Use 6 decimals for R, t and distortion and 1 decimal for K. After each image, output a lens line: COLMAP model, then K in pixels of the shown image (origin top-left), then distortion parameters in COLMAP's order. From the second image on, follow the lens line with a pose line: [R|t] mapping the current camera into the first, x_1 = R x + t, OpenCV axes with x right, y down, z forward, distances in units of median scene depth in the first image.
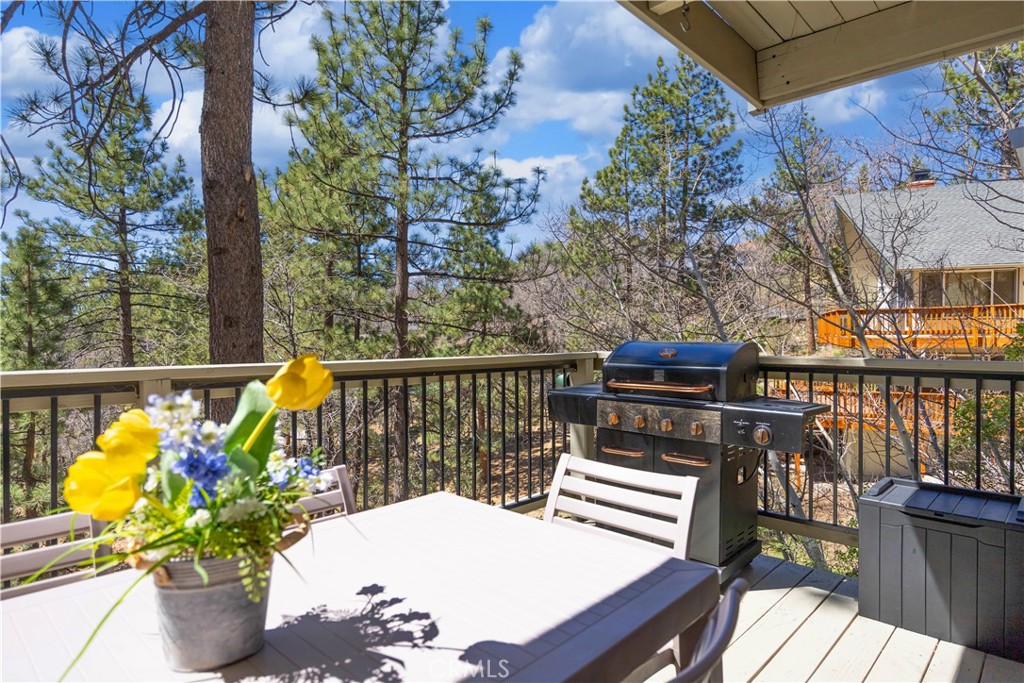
lens RADIAL K [[593.2, 0, 496.4], [0, 593.2, 340.5], [0, 0, 1]] dist [-0.003261, -0.004772]
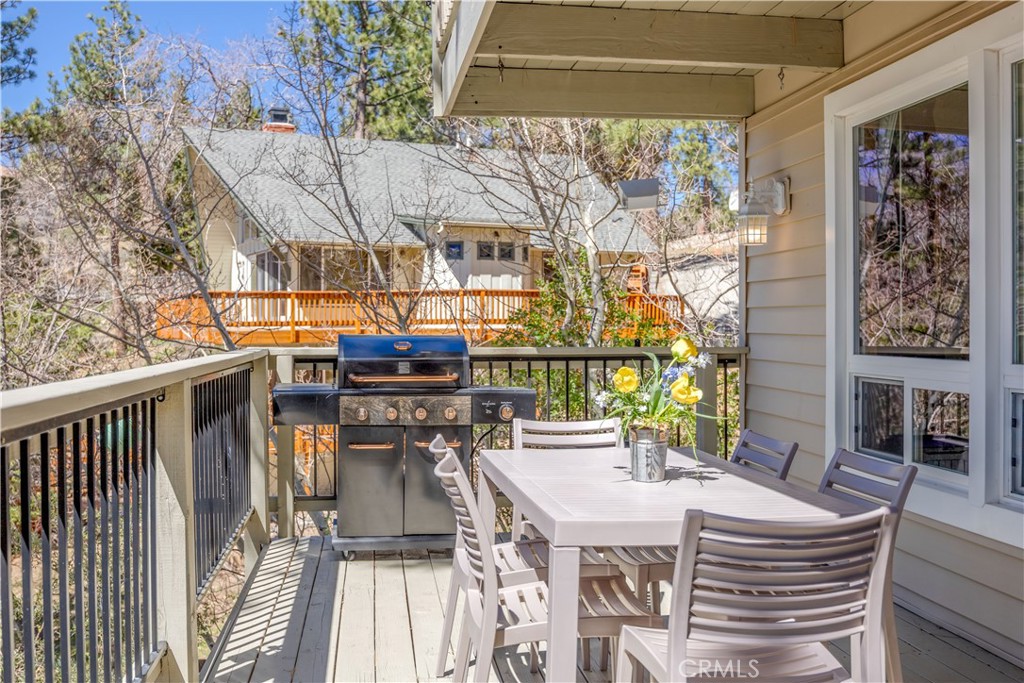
lens RADIAL K [[1065.4, 0, 508.9], [0, 1065.4, 333.7], [0, 0, 1]] dist [-0.098847, 0.000000]
pose [[0.597633, -0.005857, 0.801749, -0.155026], [0.007308, 0.999972, 0.001857, -0.000297], [-0.801737, 0.004750, 0.597658, -0.035056]]
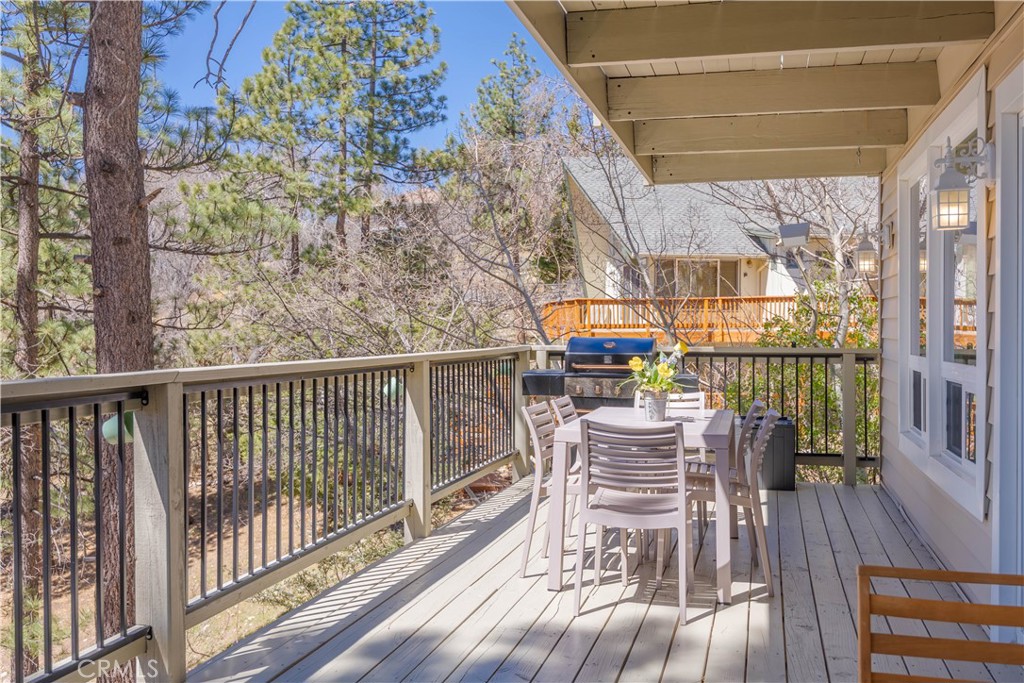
lens RADIAL K [[1065.4, 0, 513.5], [0, 1065.4, 339.6], [0, 0, 1]] dist [-0.098847, 0.000000]
pose [[0.858281, -0.004404, 0.513162, -0.191346], [0.002048, 0.999985, 0.005157, -0.001023], [-0.513176, -0.003375, 0.858277, -0.175889]]
